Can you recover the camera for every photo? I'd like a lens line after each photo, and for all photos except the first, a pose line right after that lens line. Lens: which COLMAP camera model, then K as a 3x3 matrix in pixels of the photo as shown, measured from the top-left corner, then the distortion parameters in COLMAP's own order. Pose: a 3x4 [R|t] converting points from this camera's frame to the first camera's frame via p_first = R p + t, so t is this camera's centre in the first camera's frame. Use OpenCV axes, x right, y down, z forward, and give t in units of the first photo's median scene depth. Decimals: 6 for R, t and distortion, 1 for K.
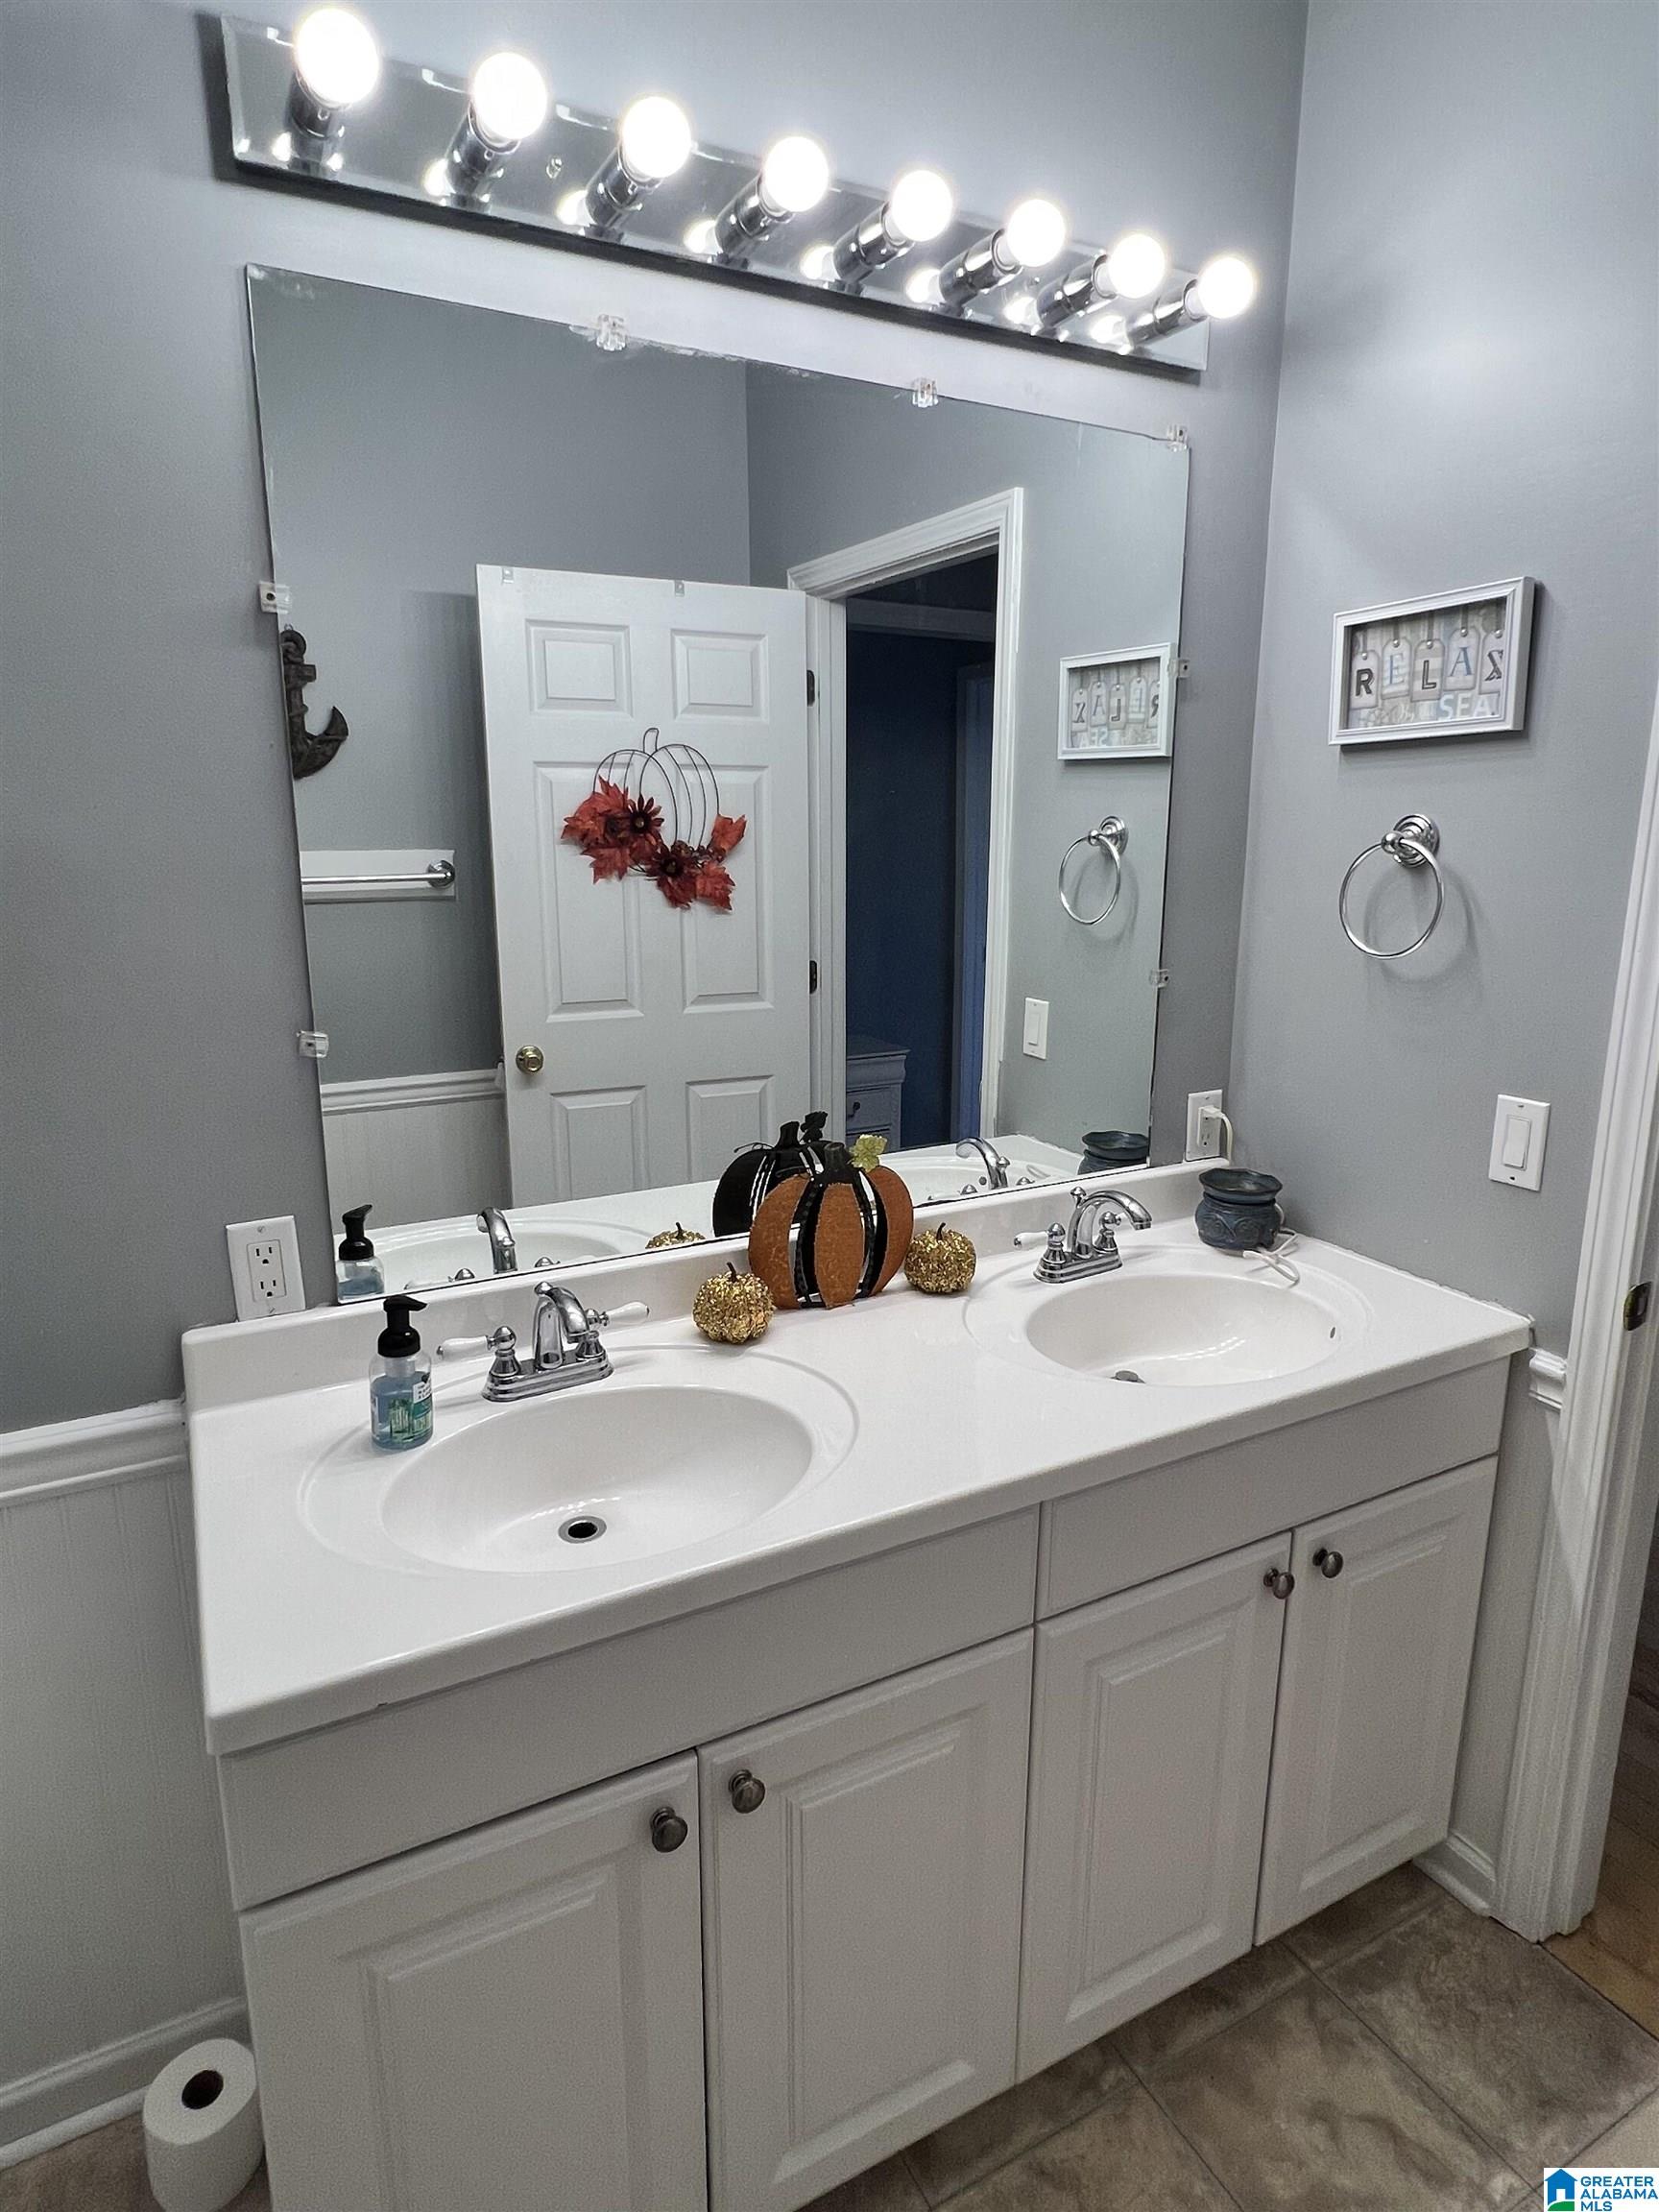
lens RADIAL K [[1247.2, 0, 829.5], [0, 1247.2, 1106.0], [0, 0, 1]] dist [0.000915, 0.000172]
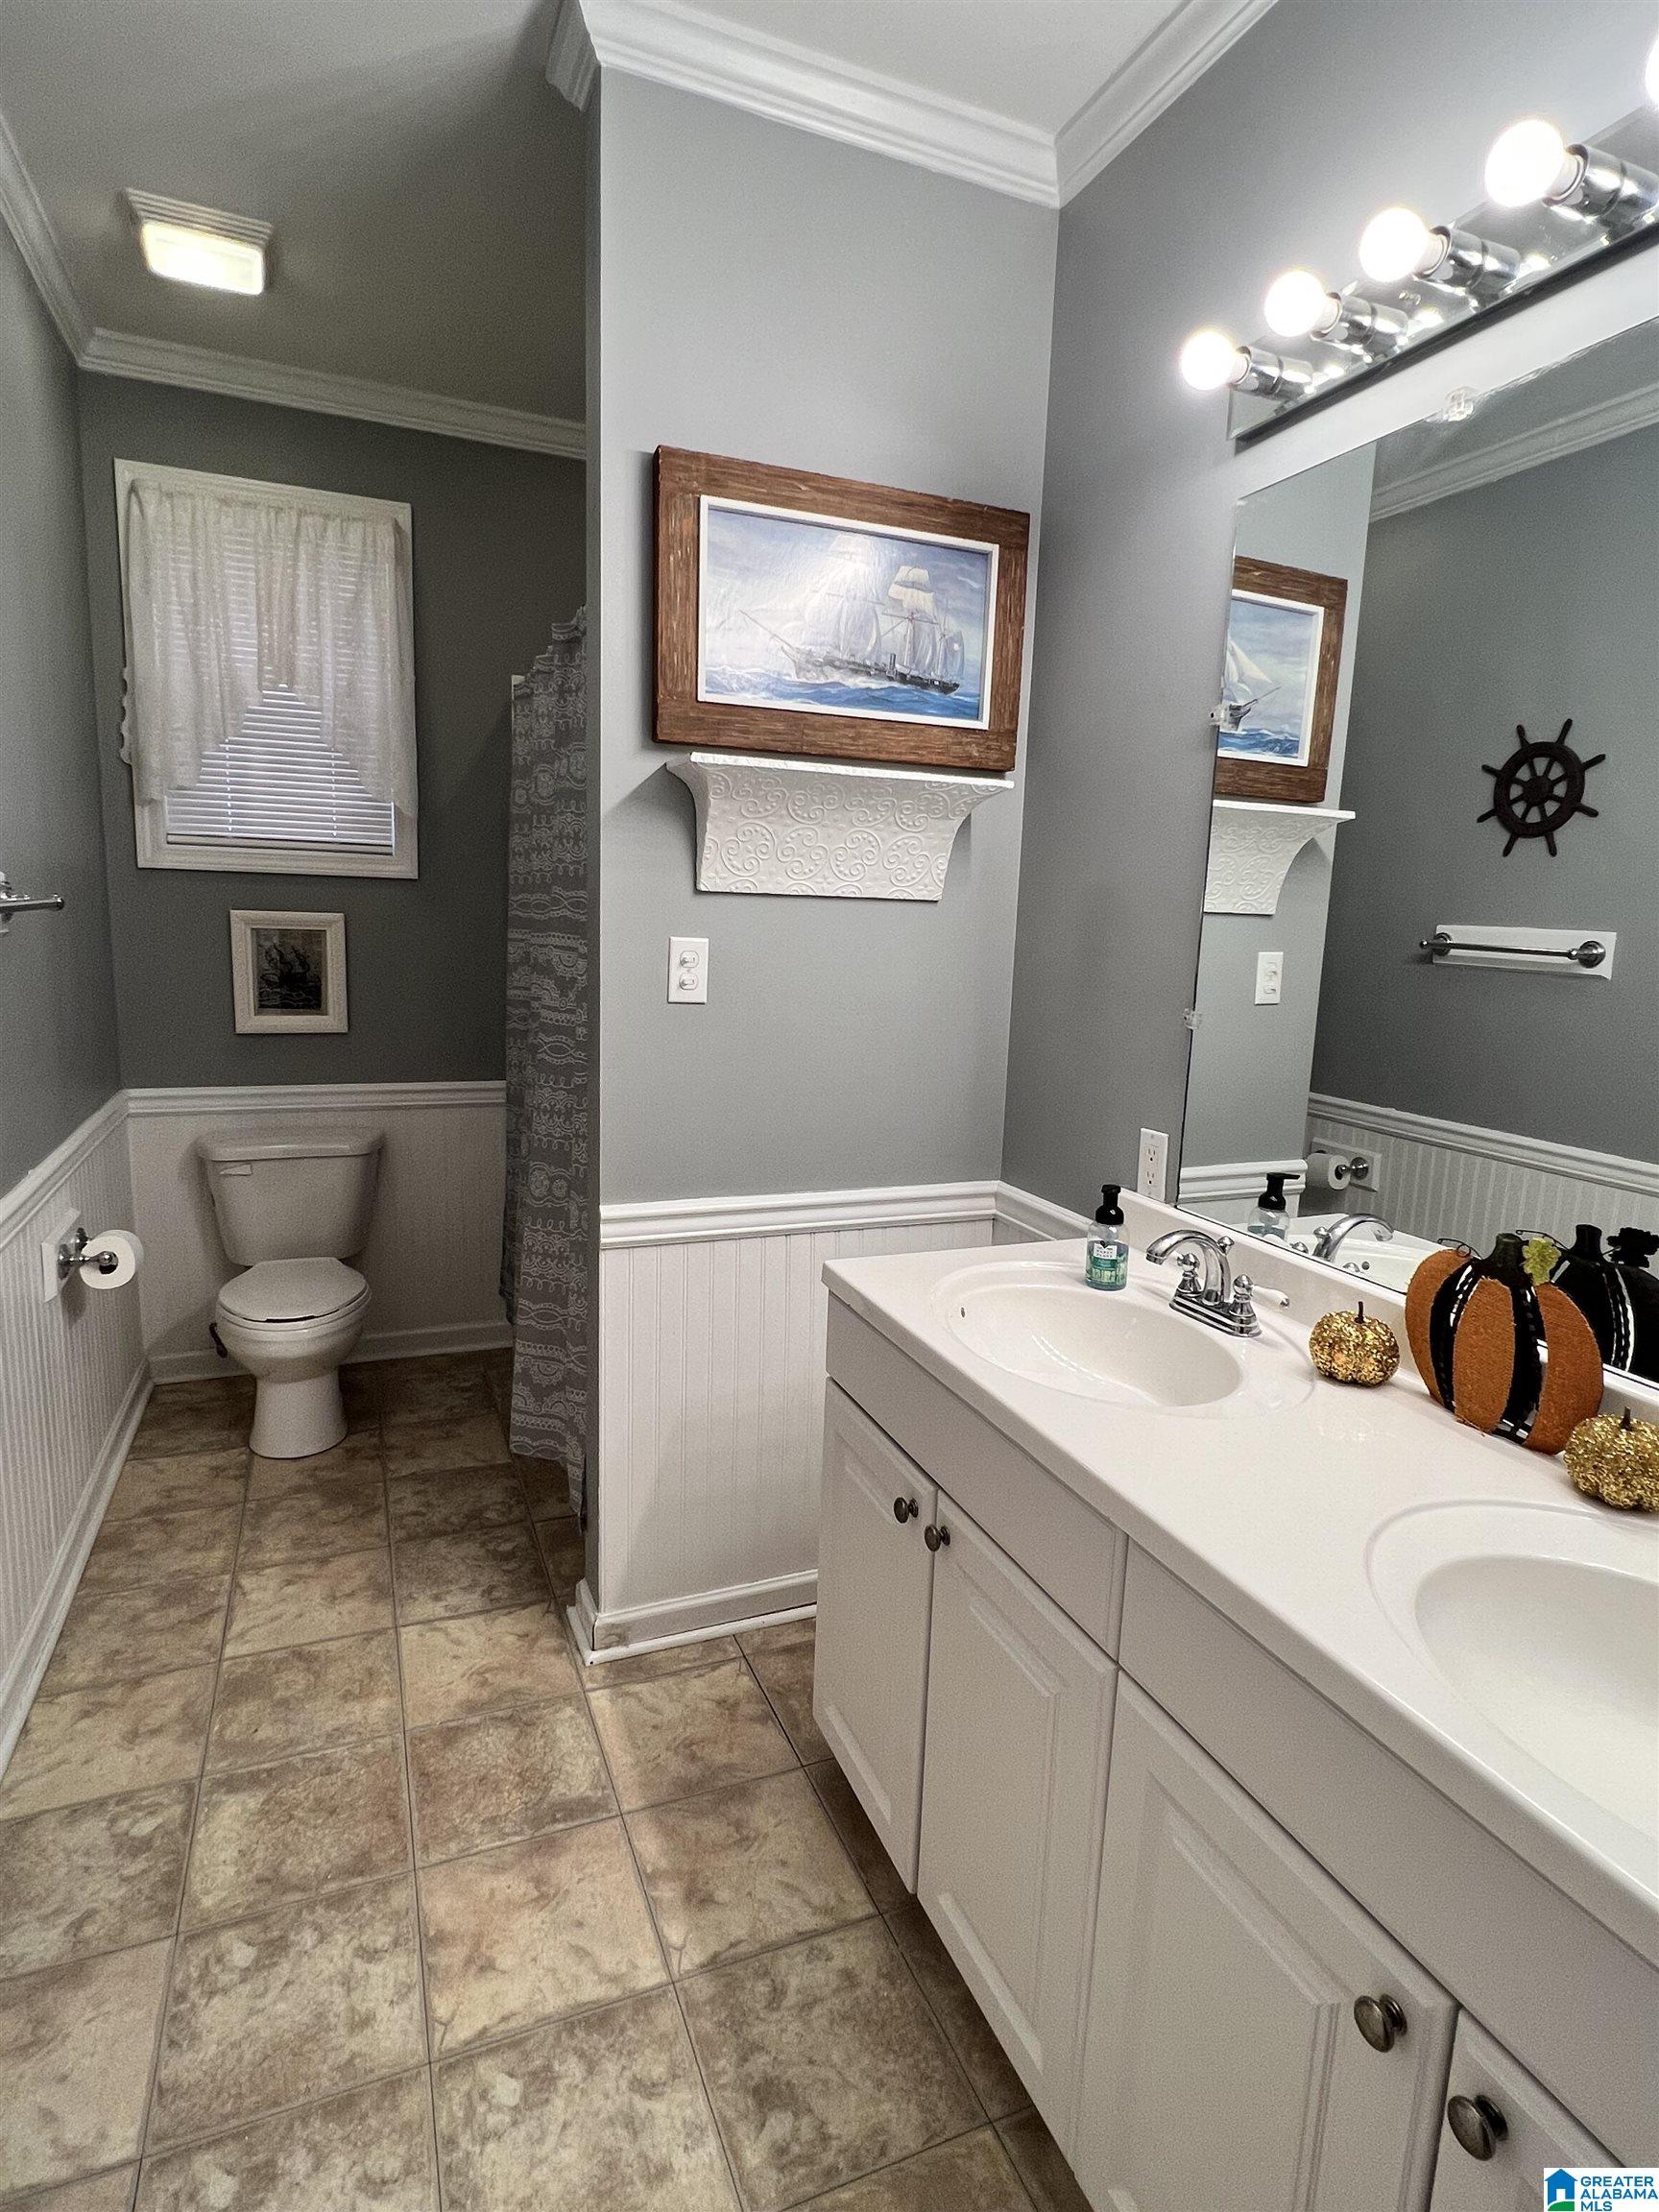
lens RADIAL K [[1156.4, 0, 829.5], [0, 1156.4, 1106.0], [0, 0, 1]] dist [-0.000928, -0.000106]
pose [[-0.096108, 0.162908, -0.981949, 0.892740], [-0.253050, 0.950105, 0.182392, -0.087685], [0.962668, 0.266012, -0.050089, 0.652479]]
